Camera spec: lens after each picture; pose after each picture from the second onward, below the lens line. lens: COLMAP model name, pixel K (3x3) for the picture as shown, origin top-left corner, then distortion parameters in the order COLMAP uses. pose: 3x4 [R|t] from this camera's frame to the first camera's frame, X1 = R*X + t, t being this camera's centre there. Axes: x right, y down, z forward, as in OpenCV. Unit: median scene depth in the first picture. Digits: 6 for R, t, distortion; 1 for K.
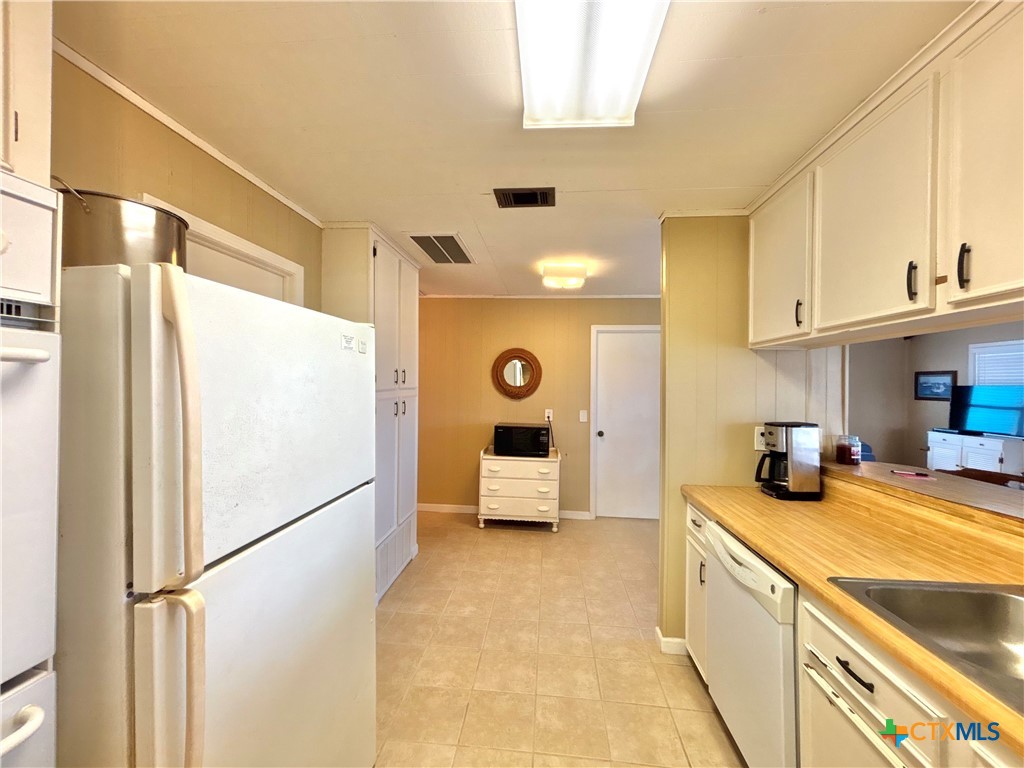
lens RADIAL K [[409.6, 0, 510.0], [0, 409.6, 379.8], [0, 0, 1]] dist [0.002649, -0.000350]
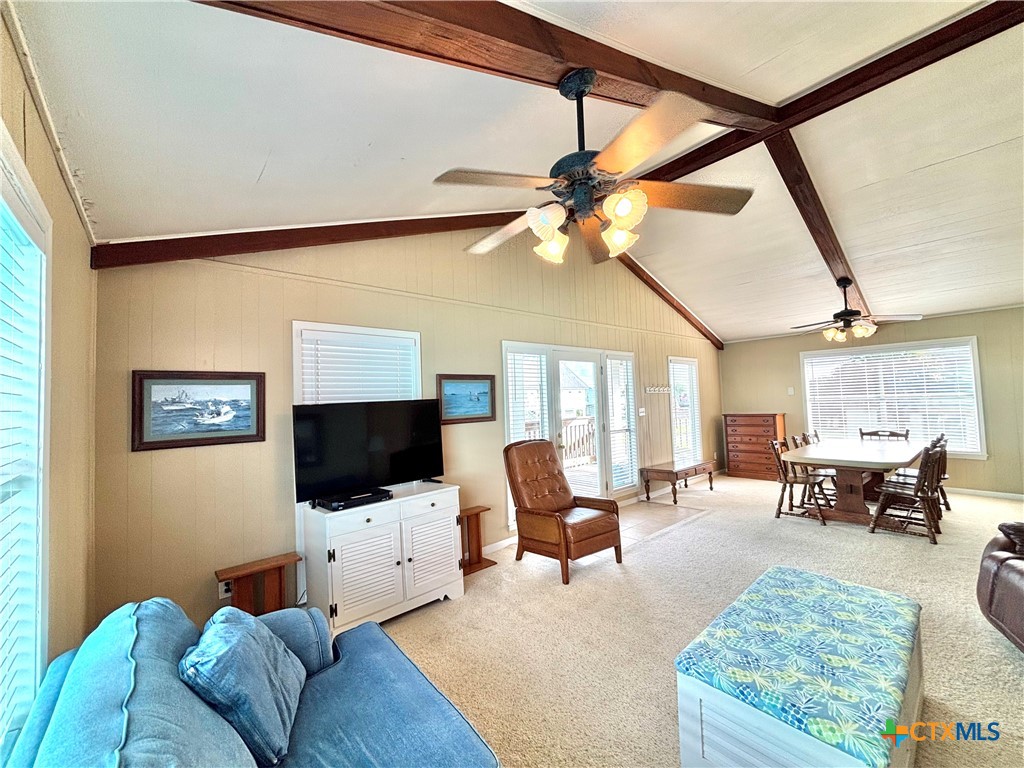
lens RADIAL K [[409.6, 0, 511.5], [0, 409.6, 380.1], [0, 0, 1]] dist [0.002649, -0.000350]
pose [[-0.730171, 0.048893, 0.681513, 1.832087], [0.021134, 0.998575, -0.048997, 0.043956], [-0.682937, -0.021373, -0.730164, 3.612762]]
